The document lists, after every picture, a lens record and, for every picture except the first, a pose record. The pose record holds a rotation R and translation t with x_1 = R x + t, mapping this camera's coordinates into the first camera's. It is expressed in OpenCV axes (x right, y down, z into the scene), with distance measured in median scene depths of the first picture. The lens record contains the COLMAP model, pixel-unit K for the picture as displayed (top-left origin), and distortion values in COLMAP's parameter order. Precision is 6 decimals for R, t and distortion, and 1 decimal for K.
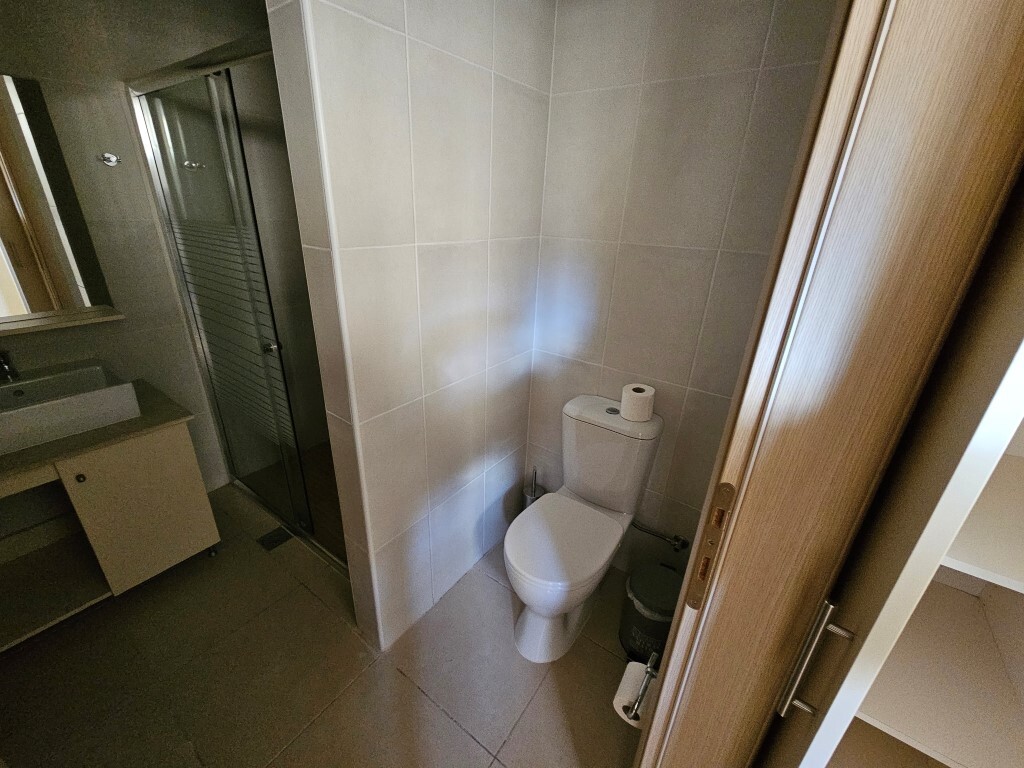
lens RADIAL K [[421.1, 0, 506.1], [0, 421.1, 384.3], [0, 0, 1]] dist [-0.001546, -0.000266]
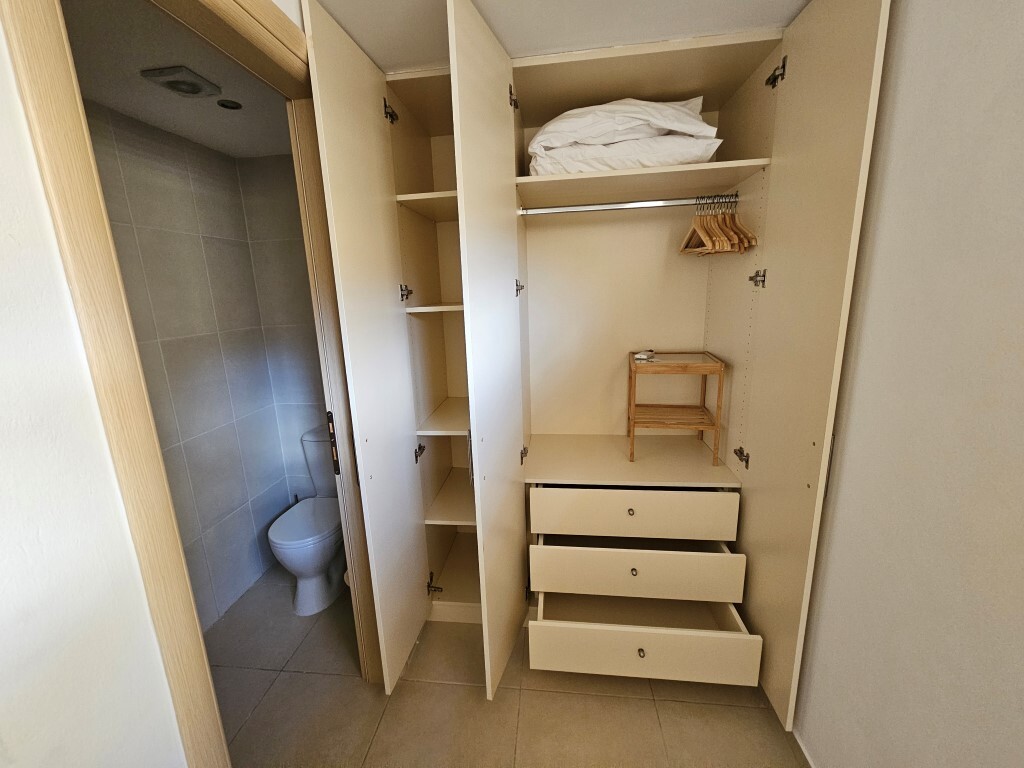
lens RADIAL K [[421.1, 0, 506.1], [0, 421.1, 384.3], [0, 0, 1]] dist [-0.001546, -0.000266]
pose [[0.870421, -0.170590, 0.461808, 0.120933], [0.250667, 0.960916, -0.117502, 0.250179], [-0.423714, 0.218036, 0.879163, -0.665929]]
